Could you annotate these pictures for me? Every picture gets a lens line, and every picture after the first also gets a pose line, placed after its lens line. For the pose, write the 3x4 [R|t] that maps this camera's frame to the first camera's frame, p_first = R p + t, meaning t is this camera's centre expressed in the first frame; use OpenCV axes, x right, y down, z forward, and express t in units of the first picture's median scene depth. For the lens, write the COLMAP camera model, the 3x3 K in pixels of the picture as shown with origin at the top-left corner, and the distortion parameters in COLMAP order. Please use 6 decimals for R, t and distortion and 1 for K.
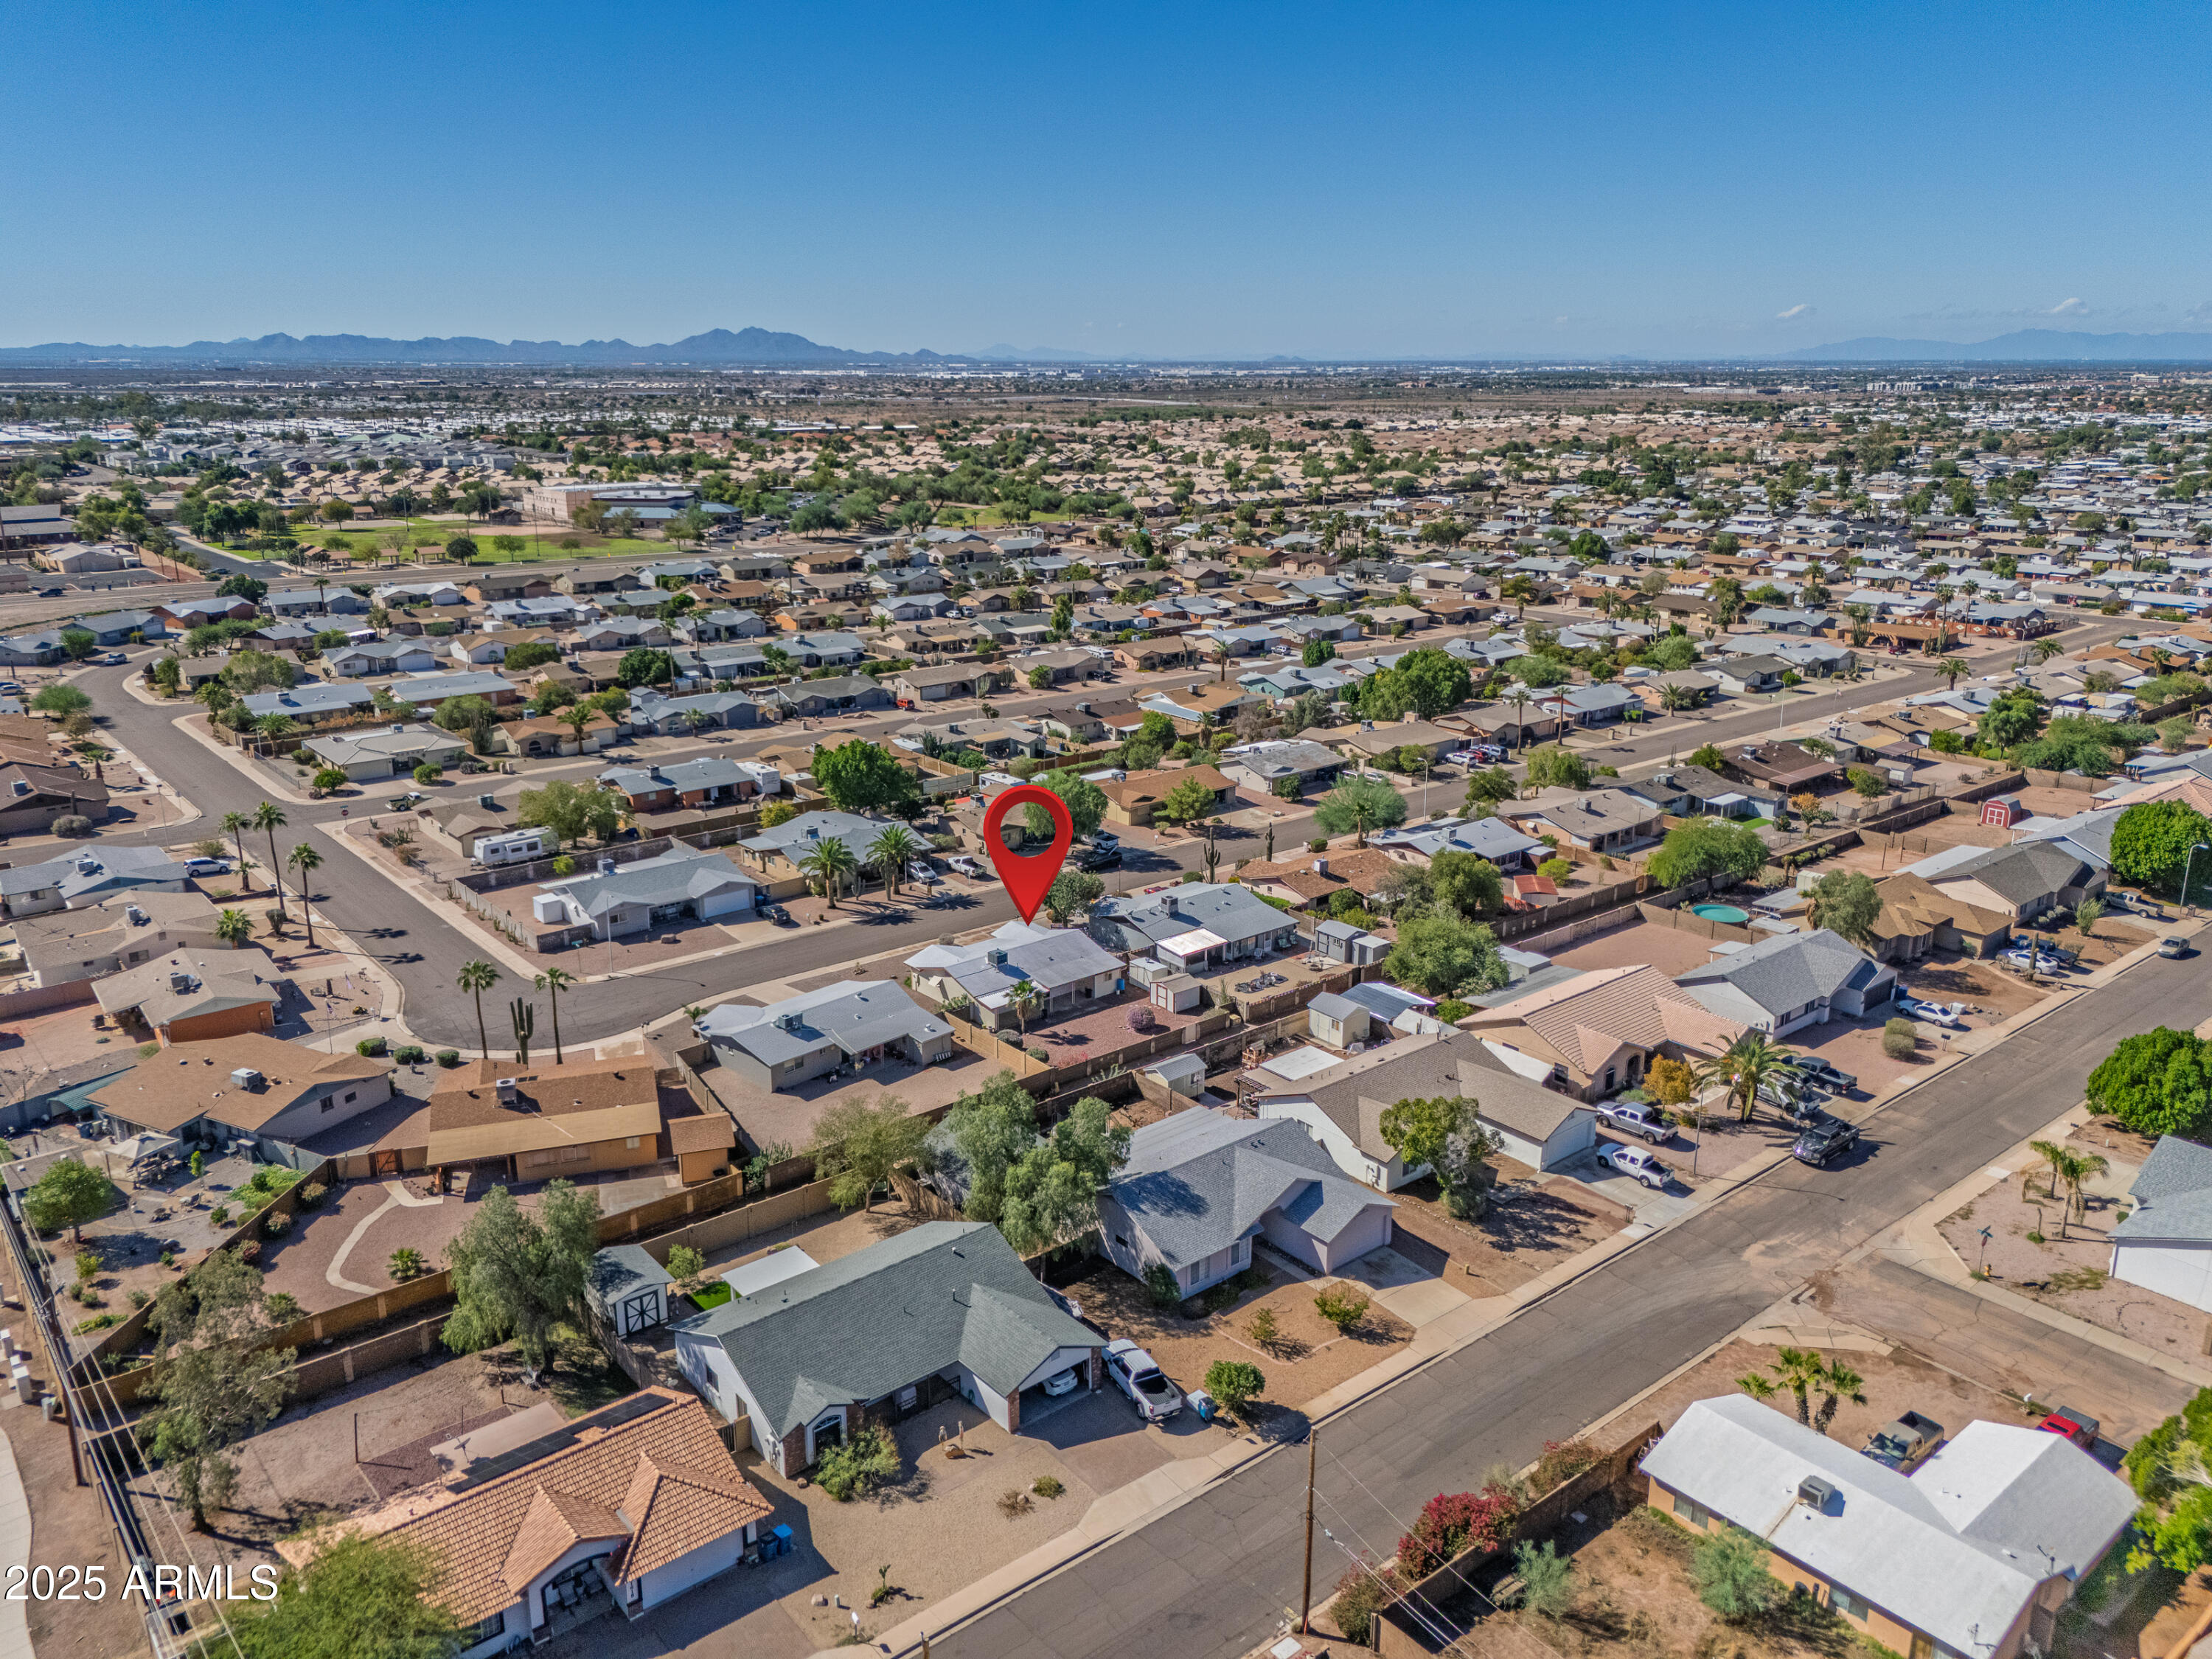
lens RADIAL K [[1625.1, 0, 1106.0], [0, 1625.1, 829.5], [0, 0, 1]] dist [0.074085, -0.079846]
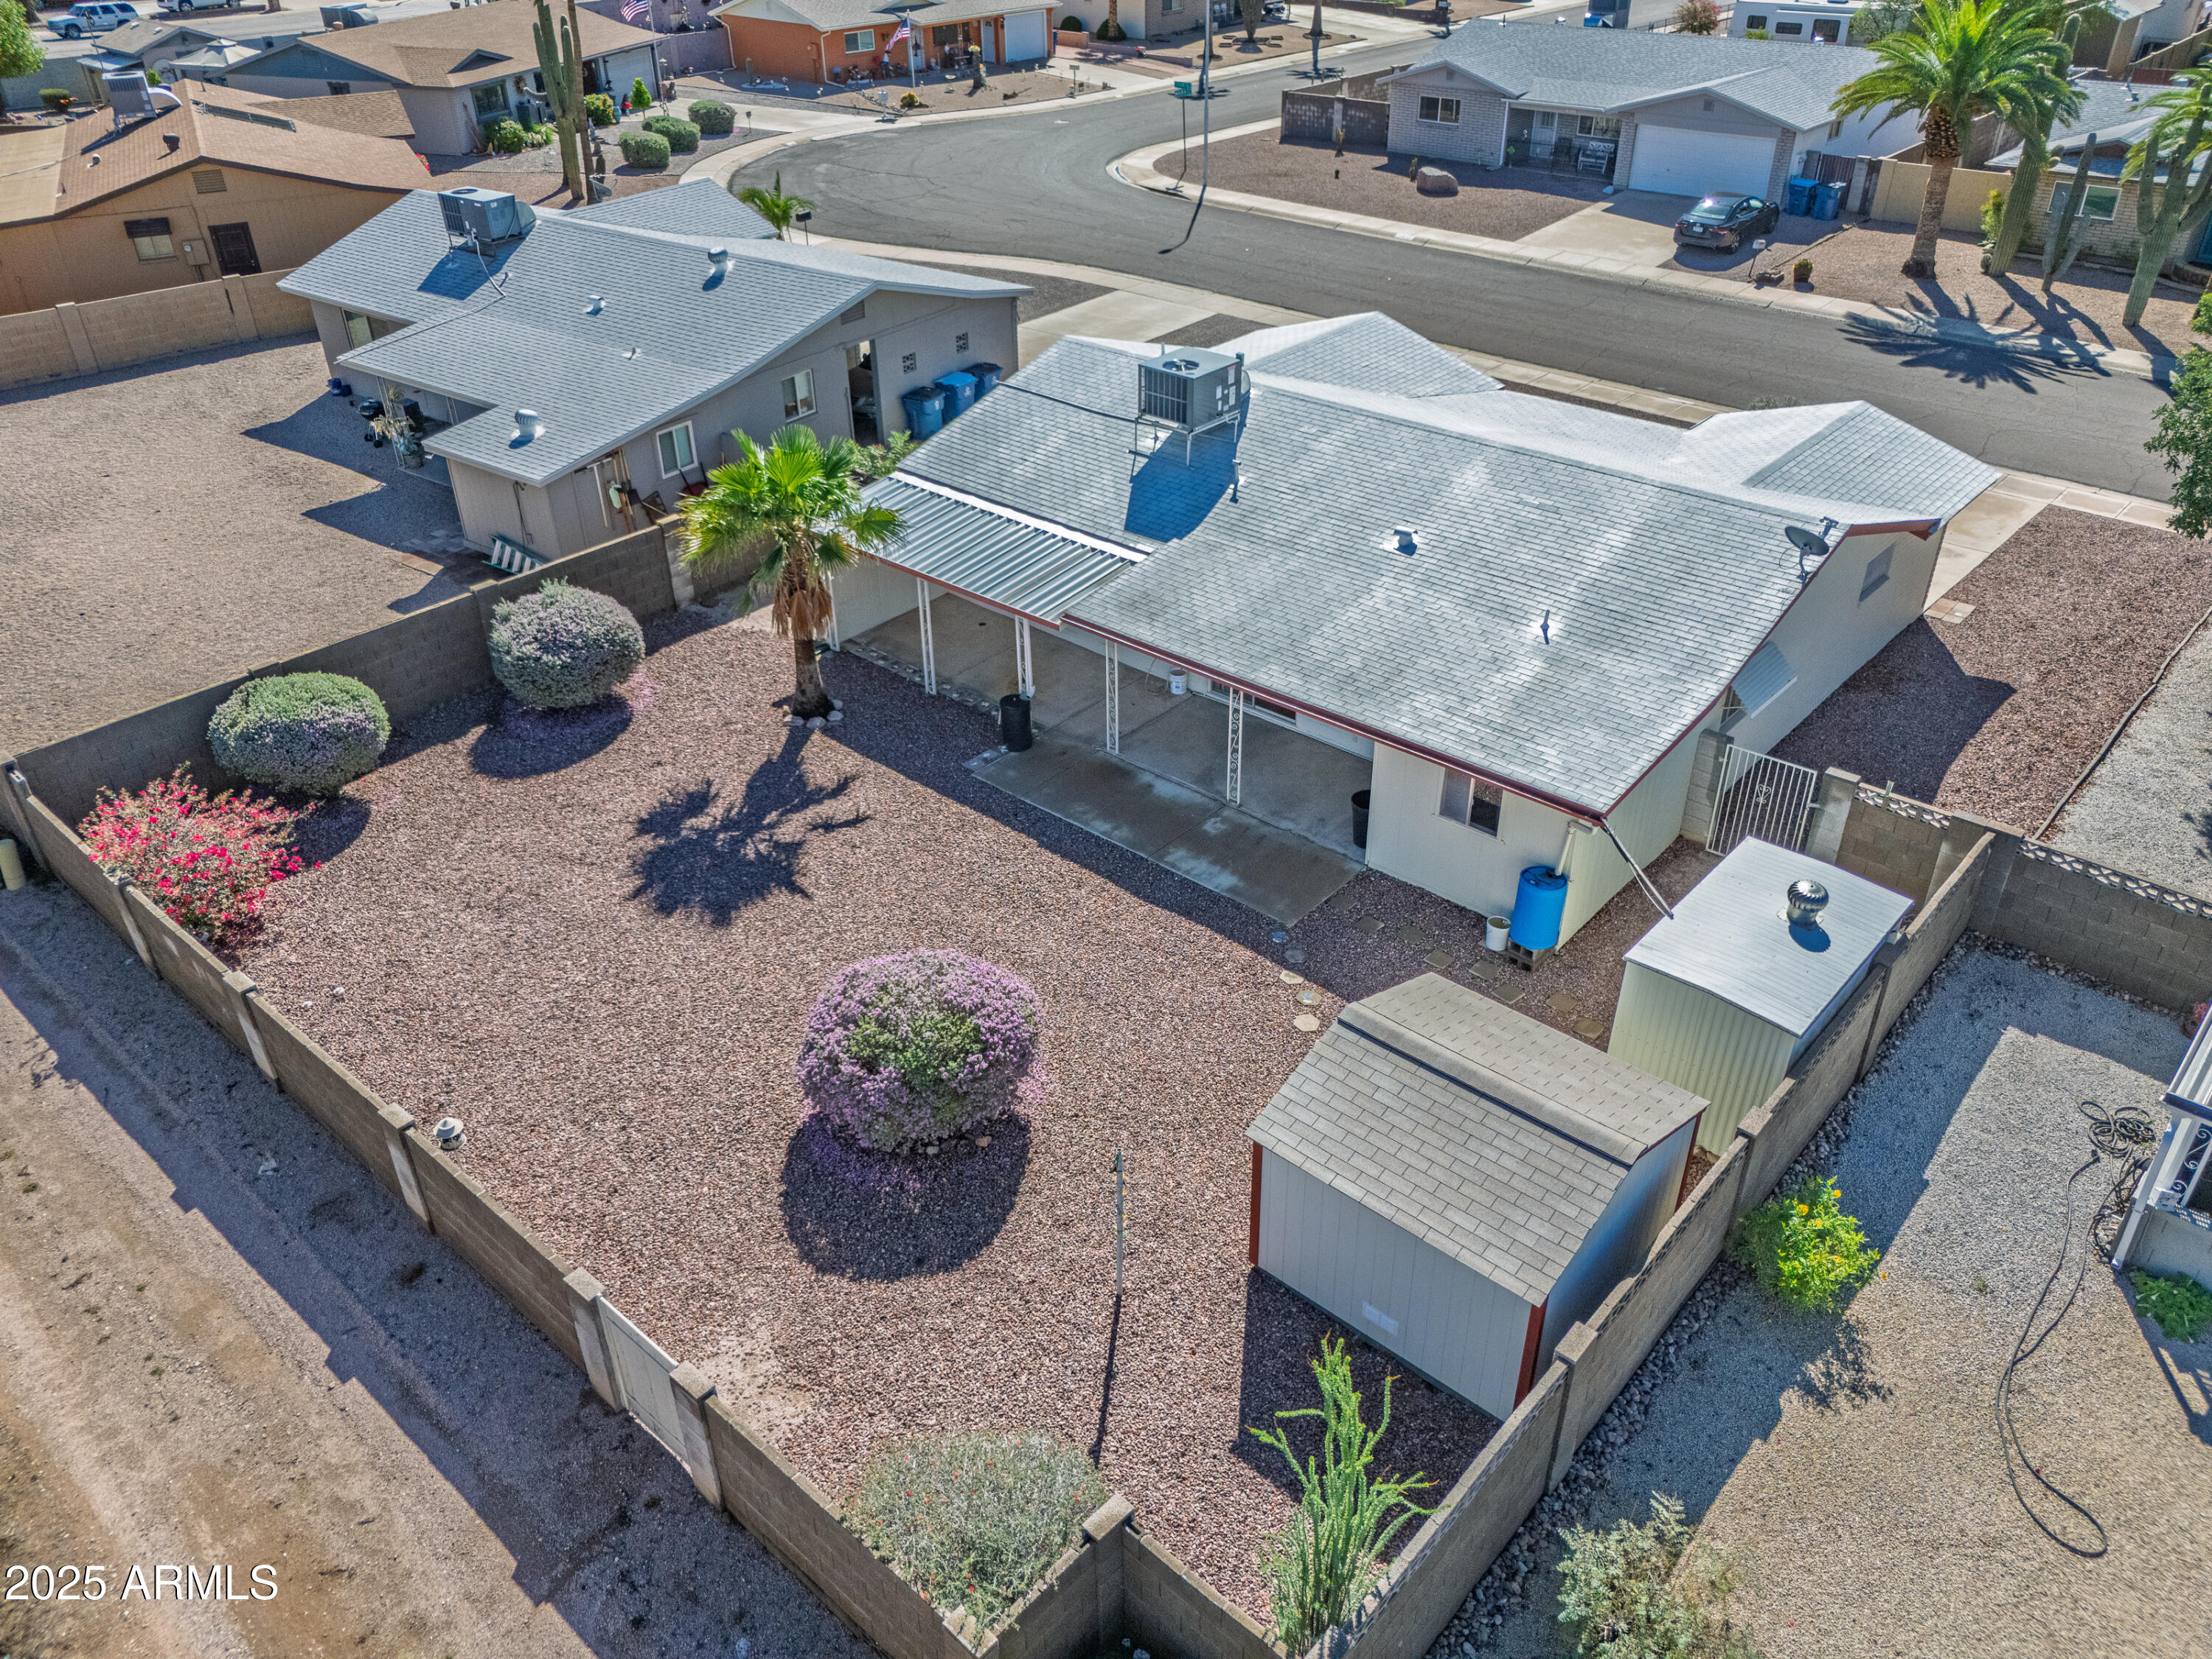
lens RADIAL K [[1625.1, 0, 1106.0], [0, 1625.1, 829.5], [0, 0, 1]] dist [0.074085, -0.079846]
pose [[0.153875, 0.533859, -0.831455, 0.090556], [-0.264566, 0.833012, 0.485897, 0.023209], [0.952012, 0.145207, 0.269421, 0.709442]]
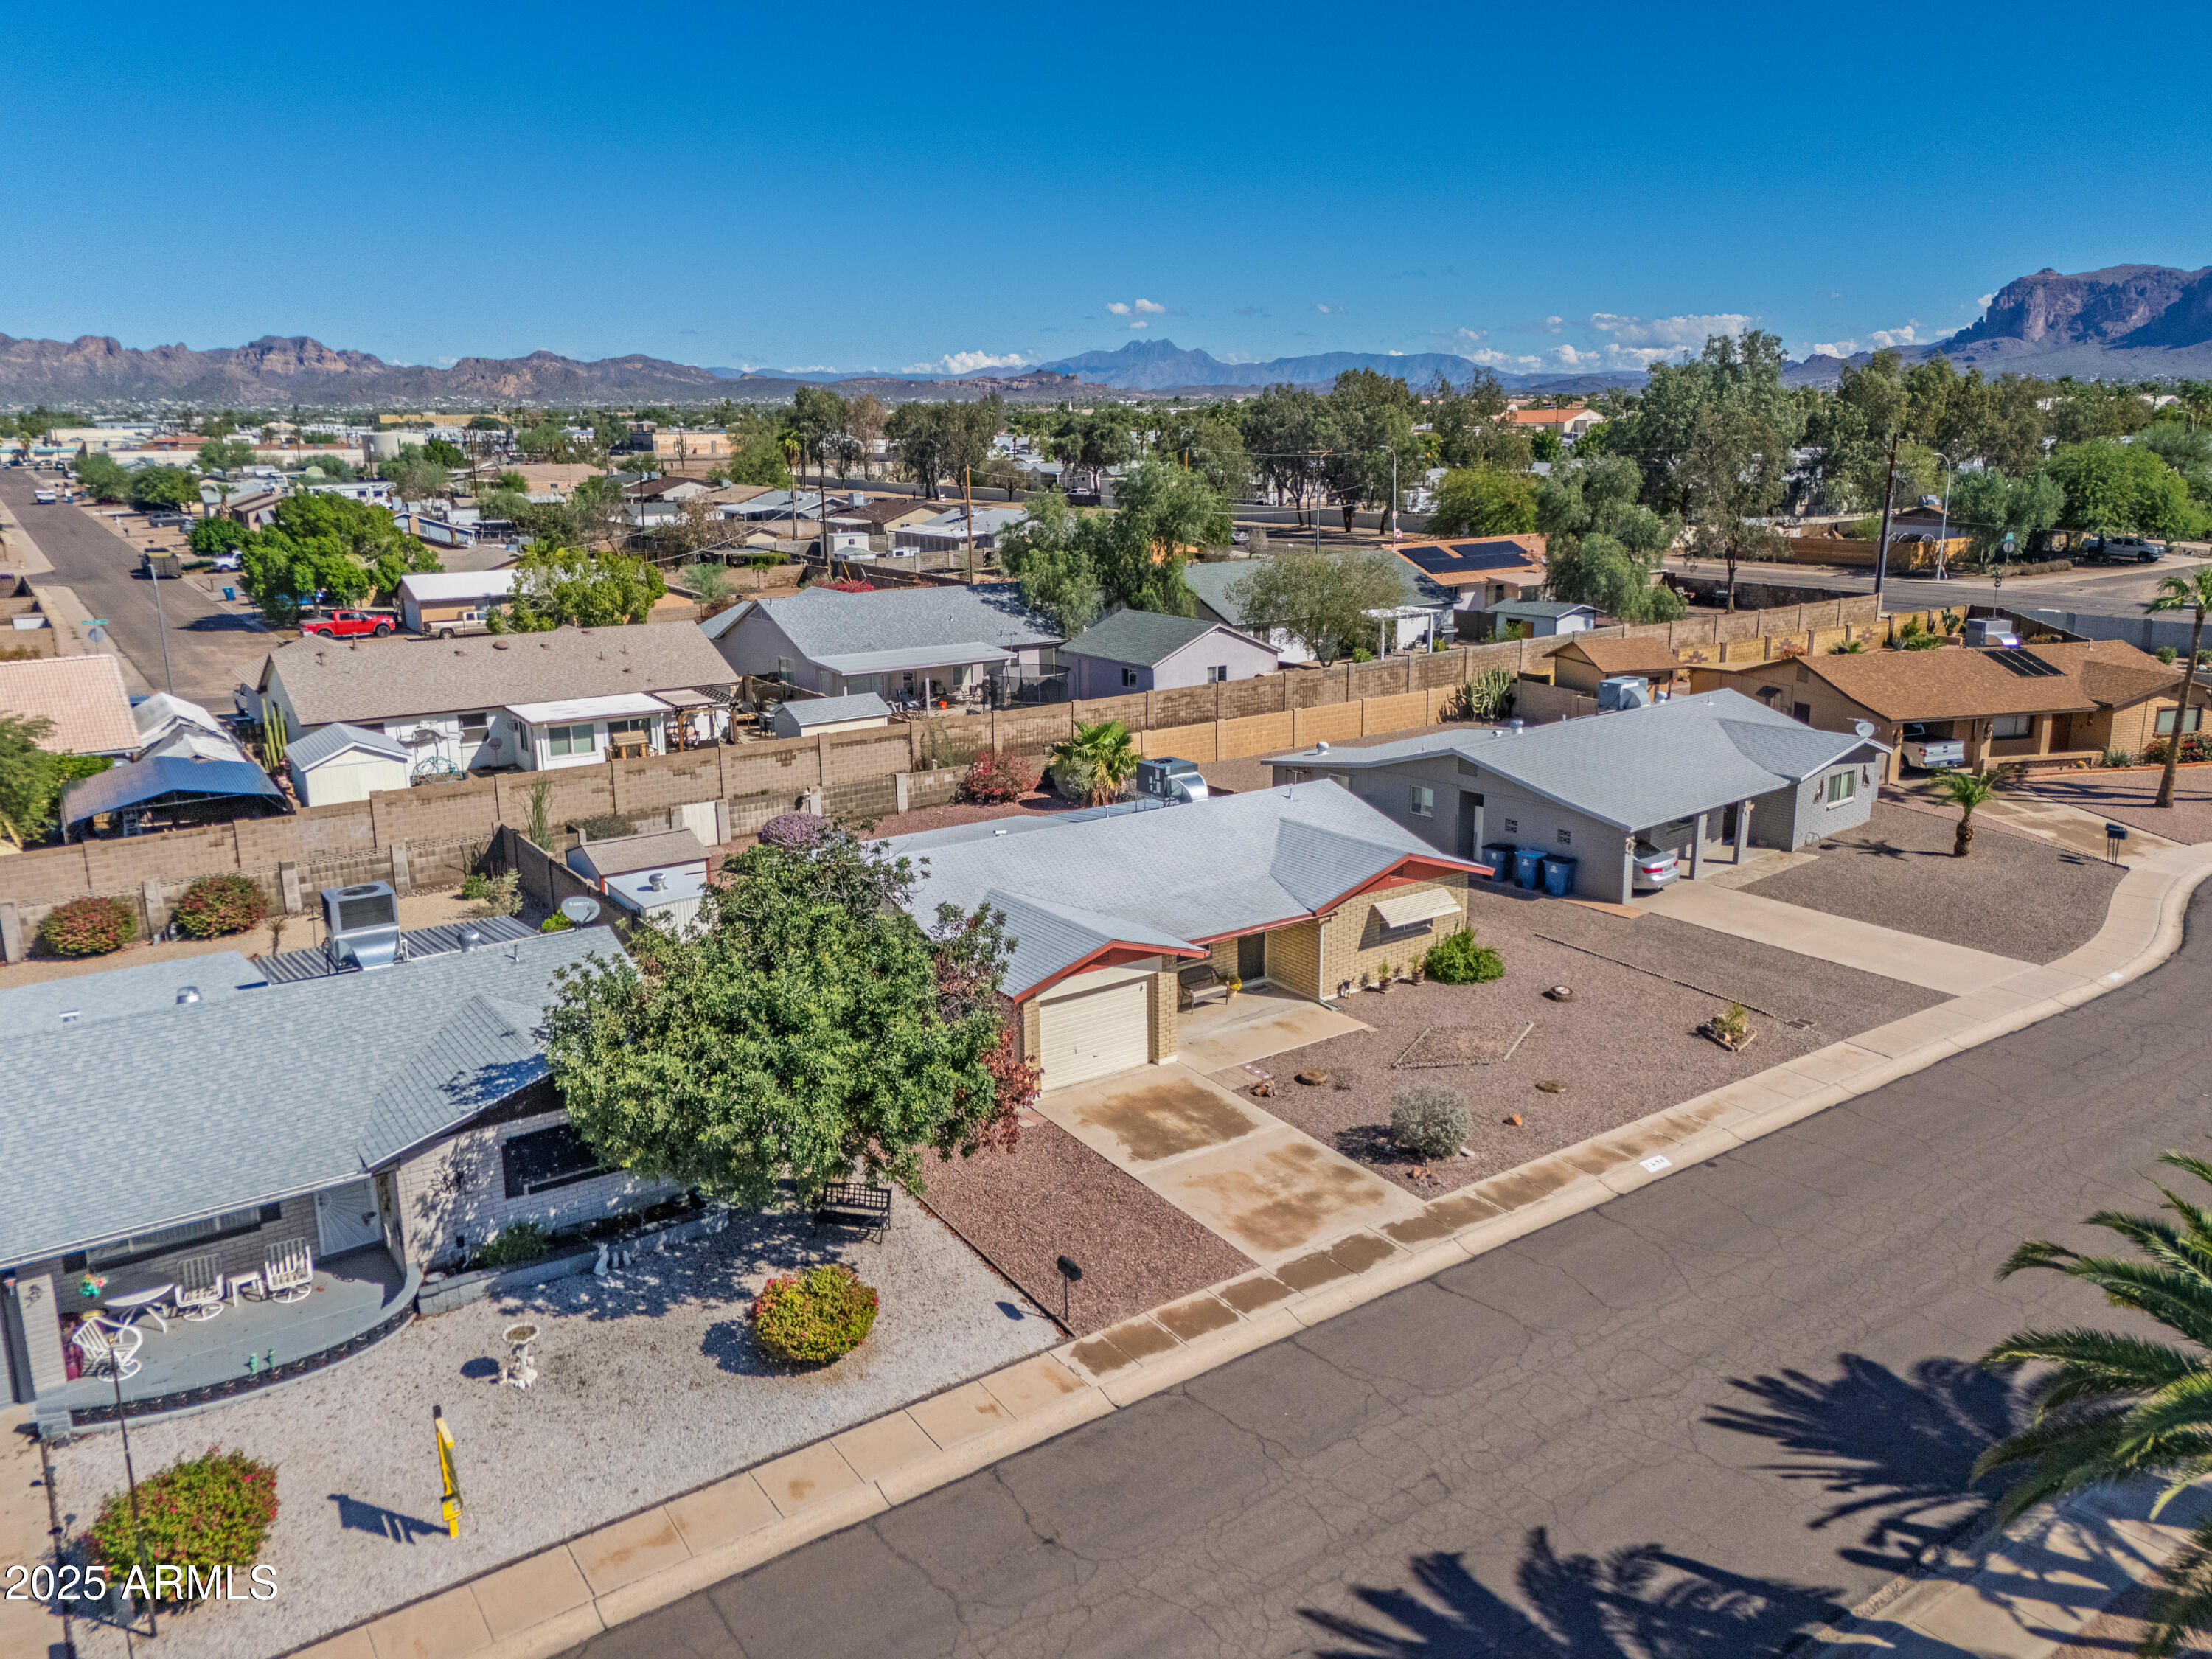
lens RADIAL K [[1625.1, 0, 1106.0], [0, 1625.1, 829.5], [0, 0, 1]] dist [0.074085, -0.079846]
pose [[-0.995439, -0.016211, 0.094014, -0.063019], [0.032956, 0.866362, 0.498327, -0.055929], [-0.089528, 0.499153, -0.861877, 0.963405]]
